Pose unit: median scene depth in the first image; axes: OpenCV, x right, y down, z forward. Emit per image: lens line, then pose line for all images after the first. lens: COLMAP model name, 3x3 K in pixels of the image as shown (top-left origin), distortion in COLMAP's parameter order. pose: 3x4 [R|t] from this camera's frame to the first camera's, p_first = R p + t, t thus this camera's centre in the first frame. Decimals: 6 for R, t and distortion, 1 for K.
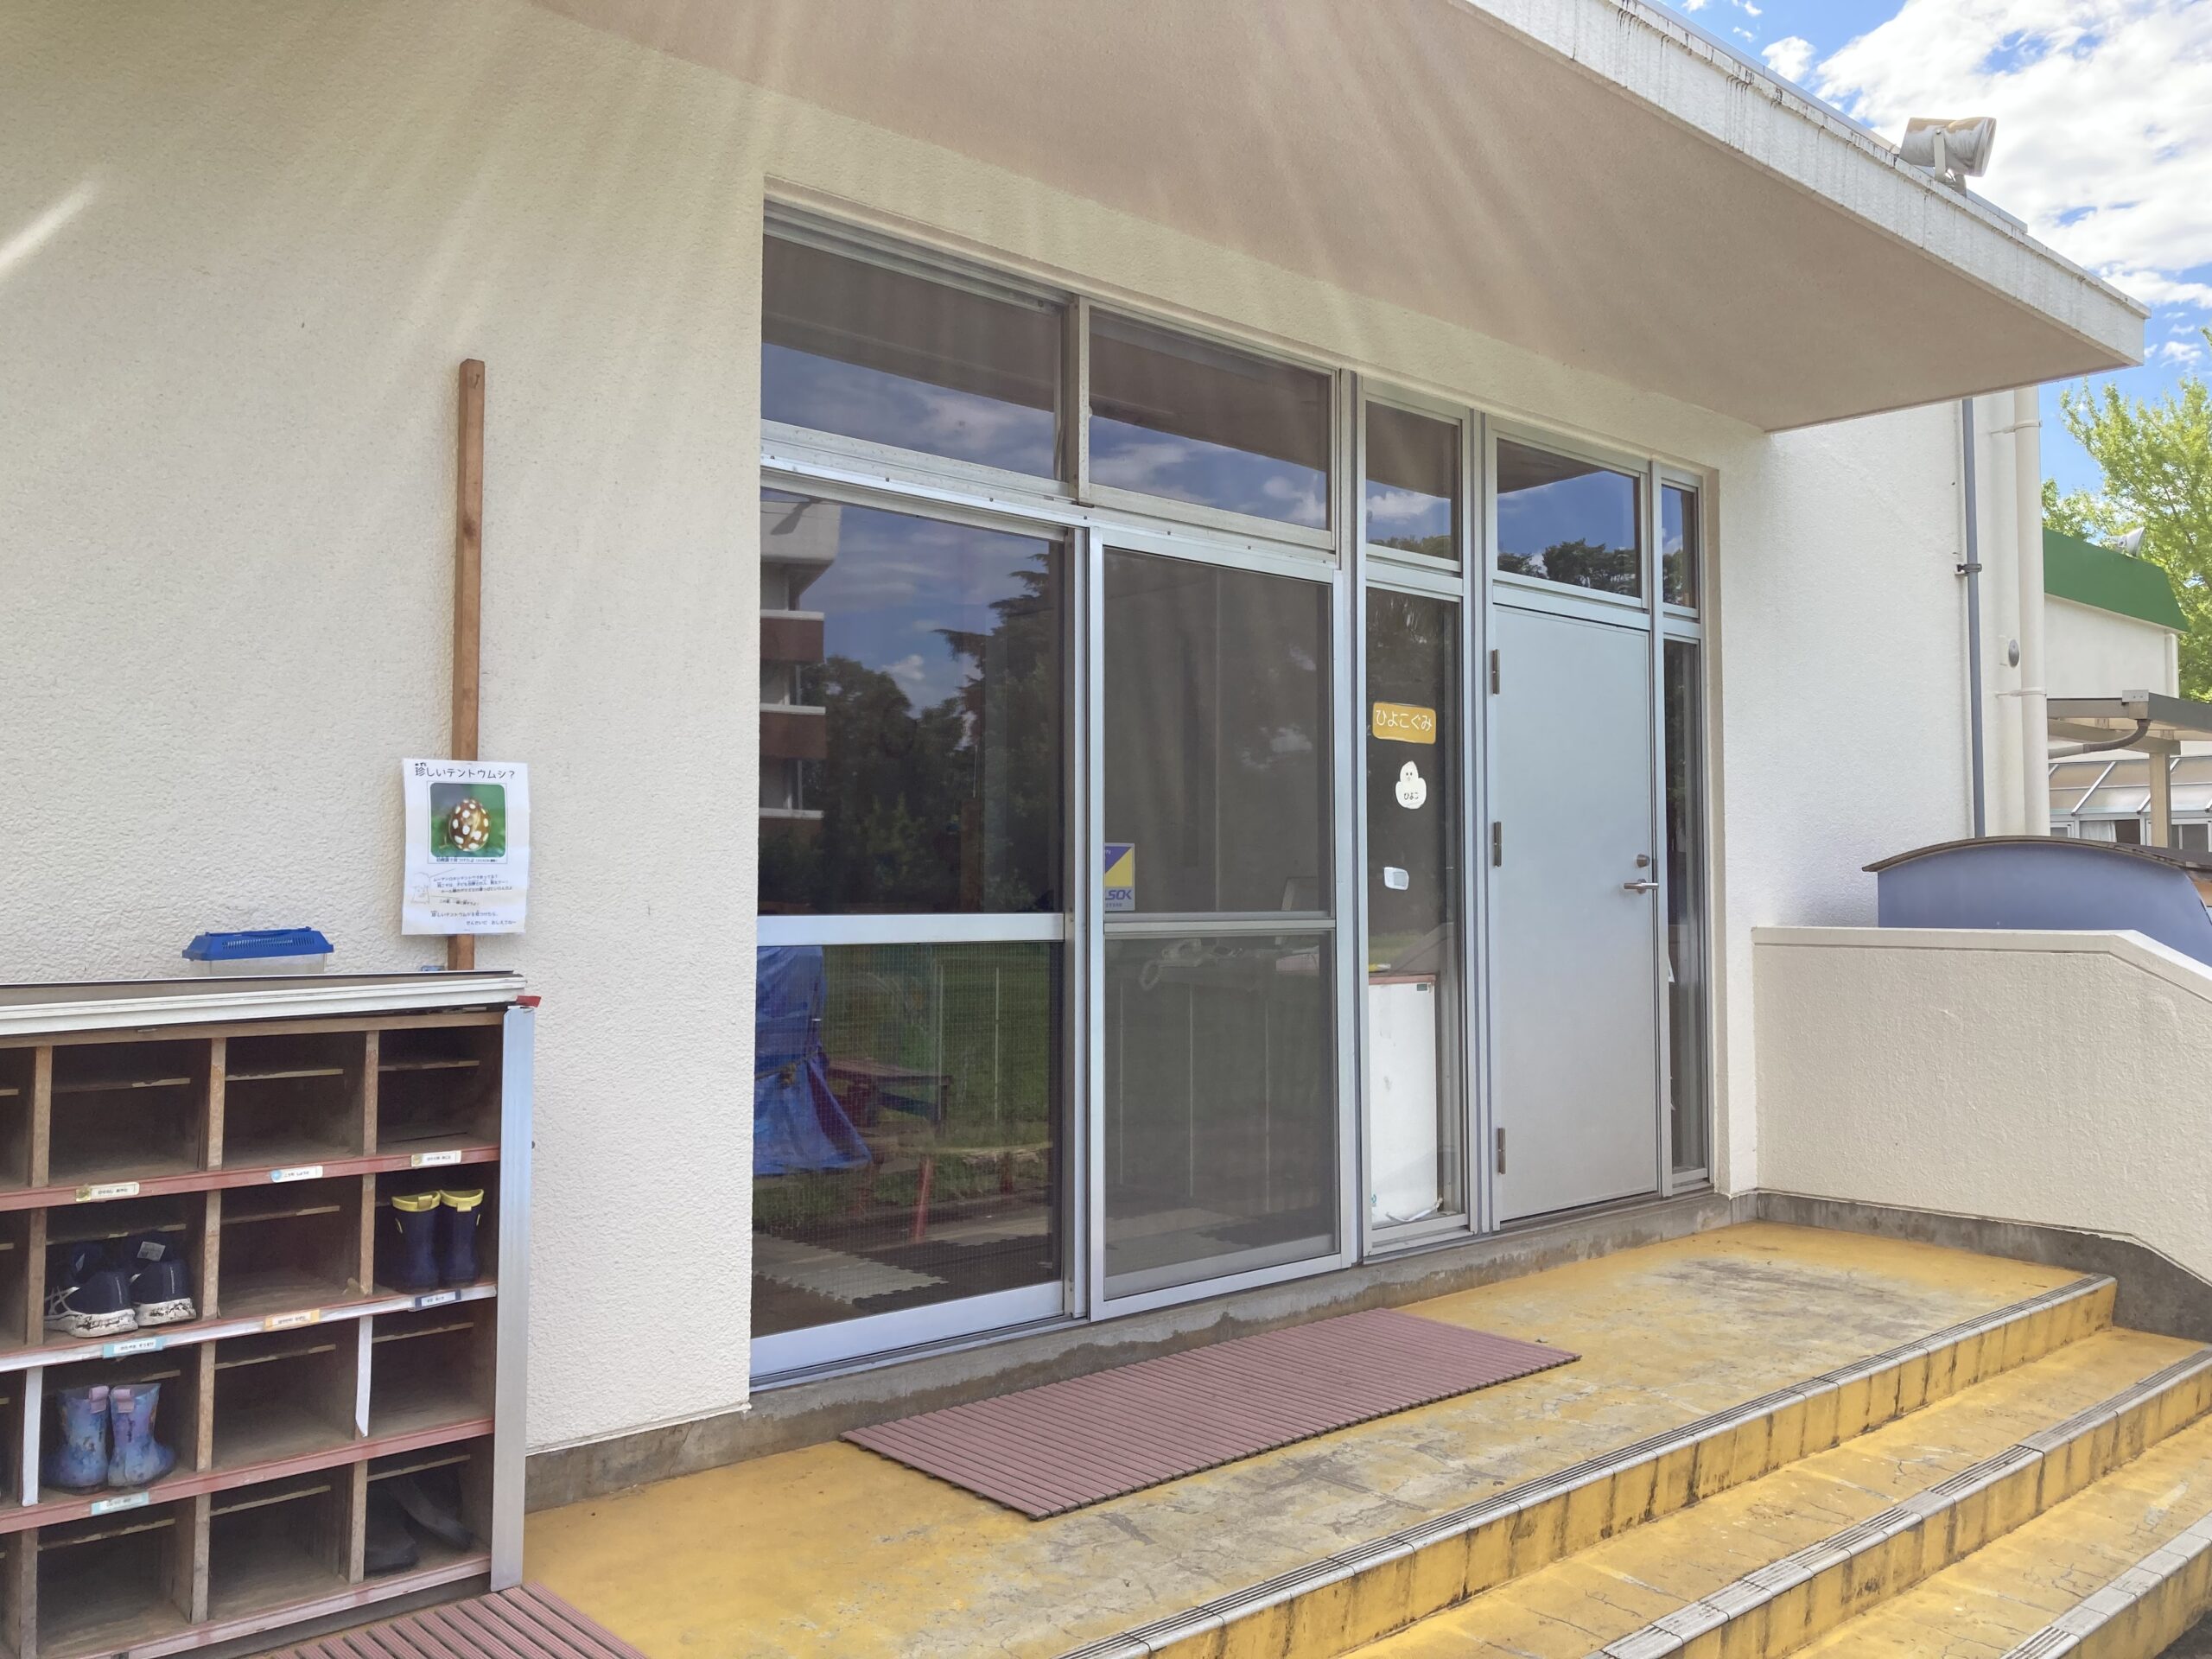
lens RADIAL K [[1689.9, 0, 1106.0], [0, 1689.9, 829.5], [0, 0, 1]] dist [0.022128, 0.004472]
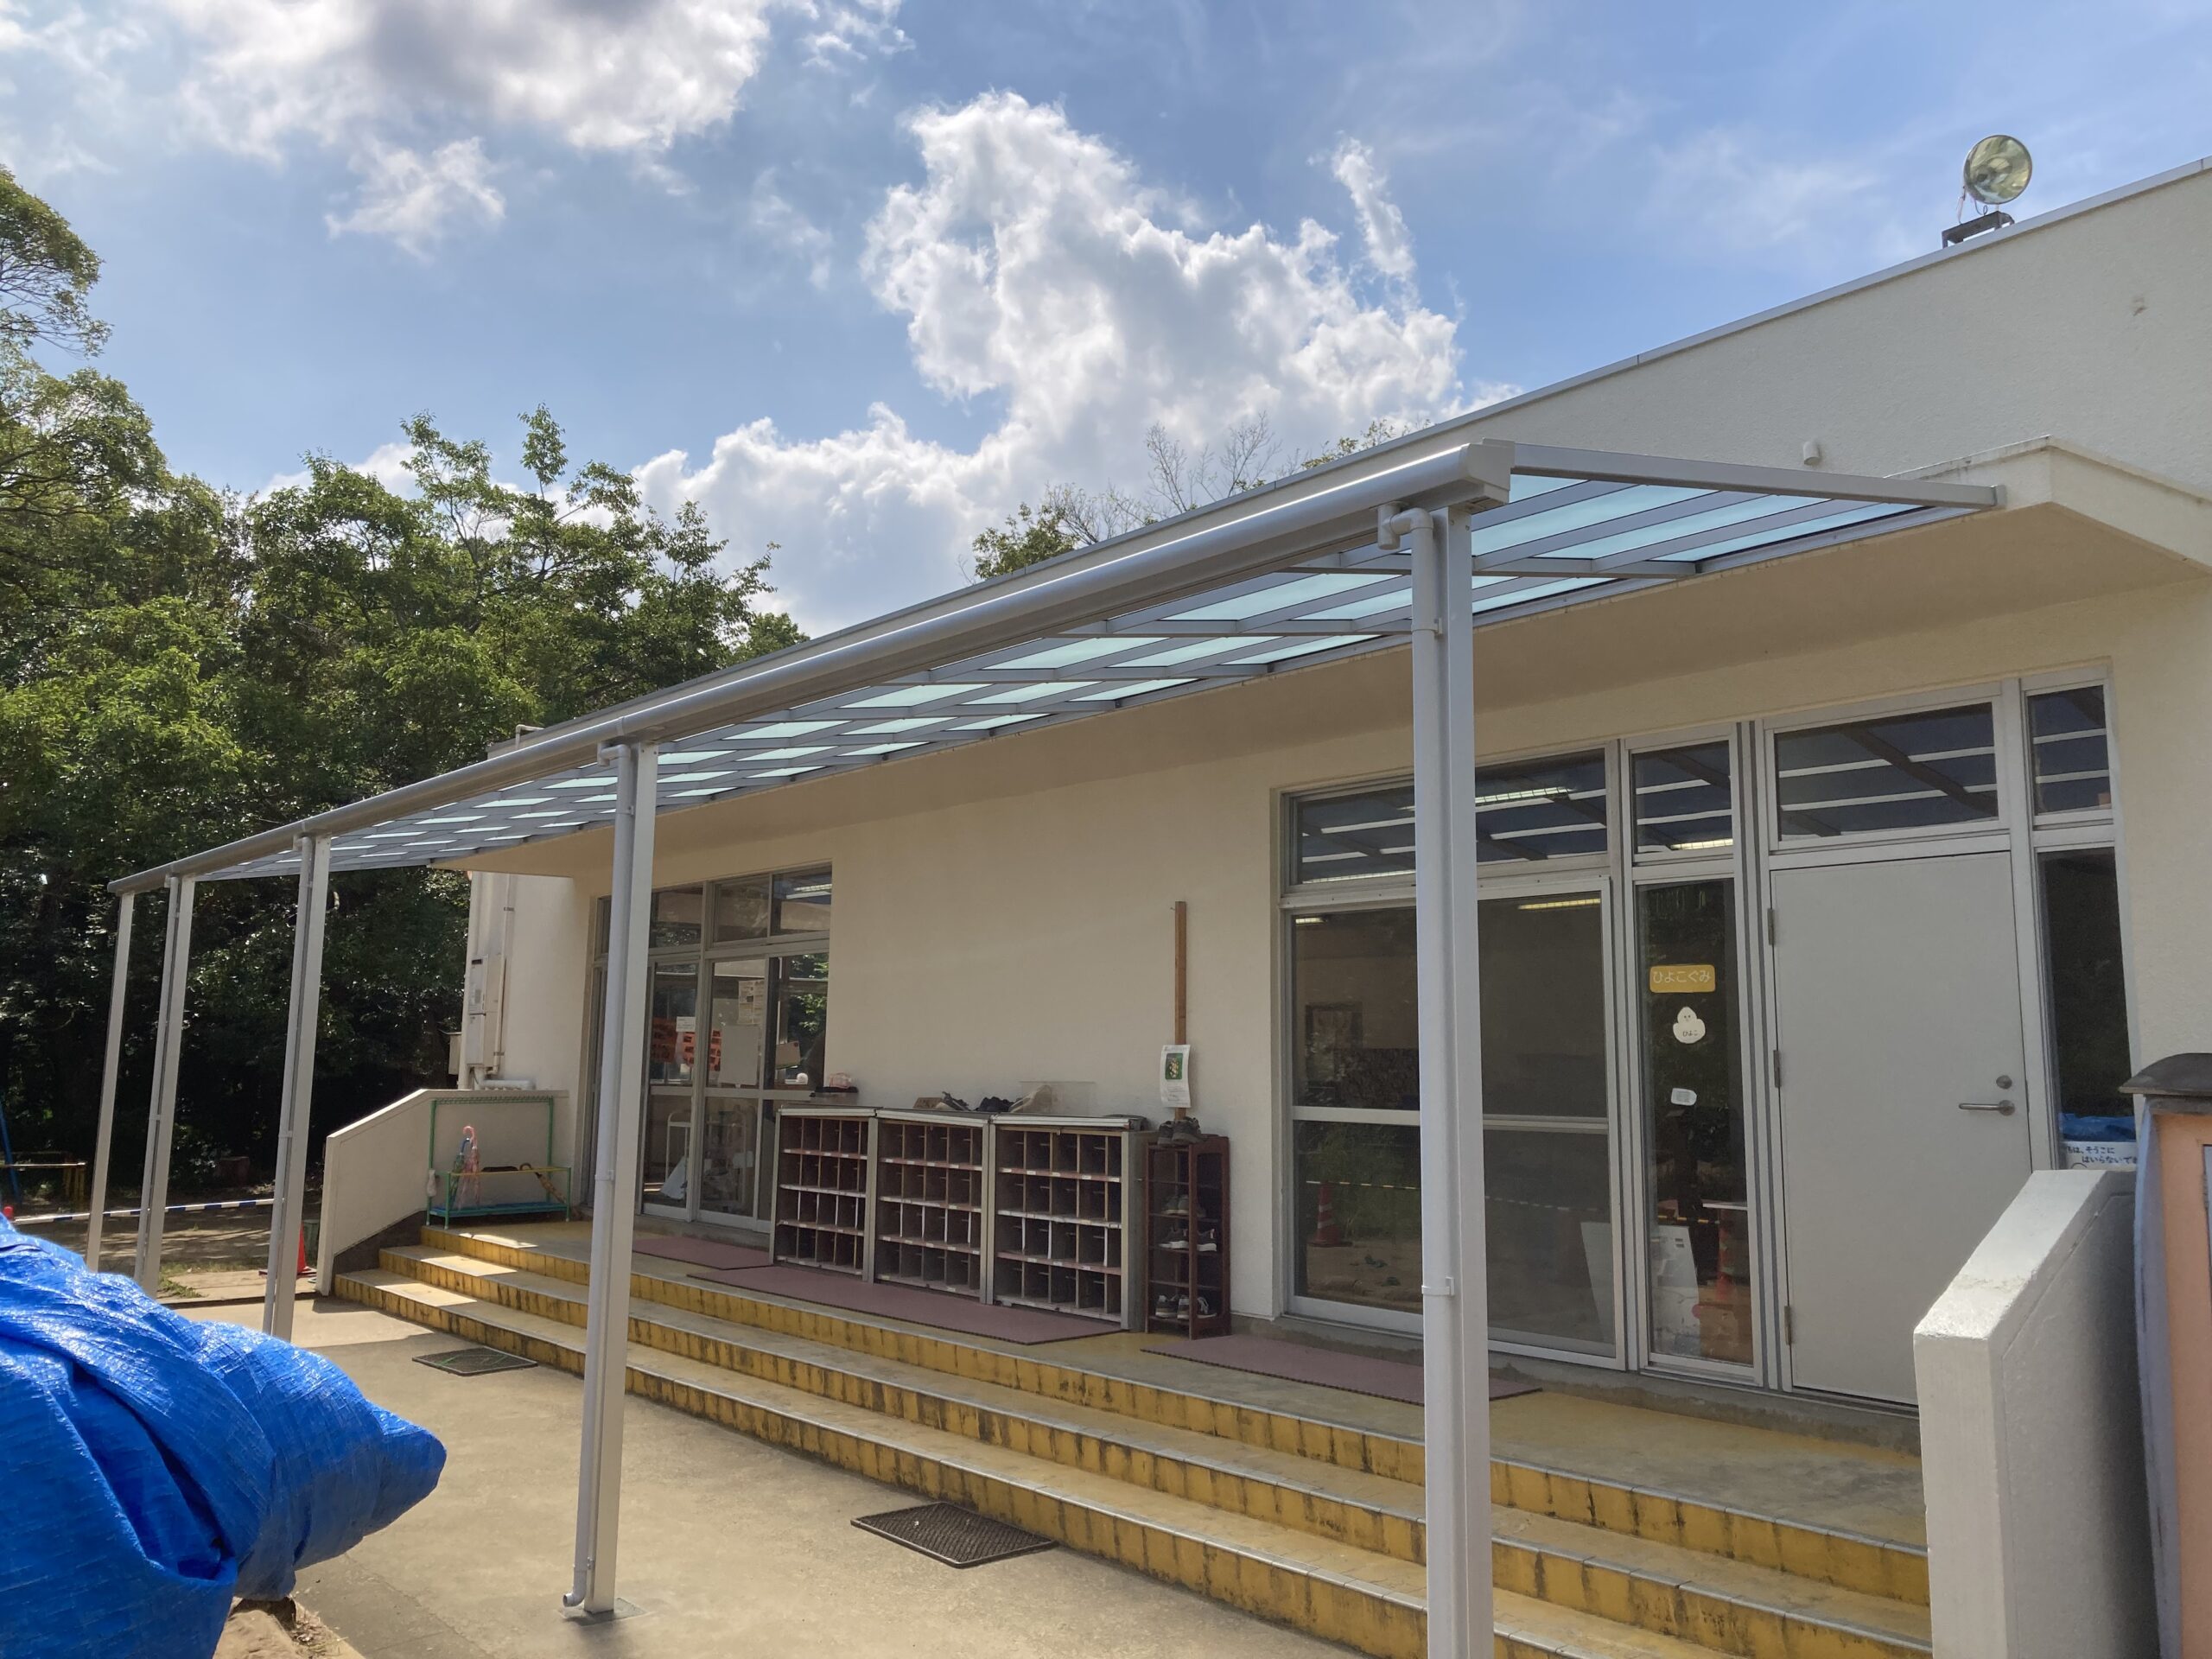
lens RADIAL K [[1689.9, 0, 1106.0], [0, 1689.9, 829.5], [0, 0, 1]] dist [0.022128, 0.004472]
pose [[0.032090, -0.127268, -0.991349, 1.566025], [0.039228, 0.991256, -0.125987, -0.029834], [0.998715, -0.034846, 0.036801, 0.516124]]
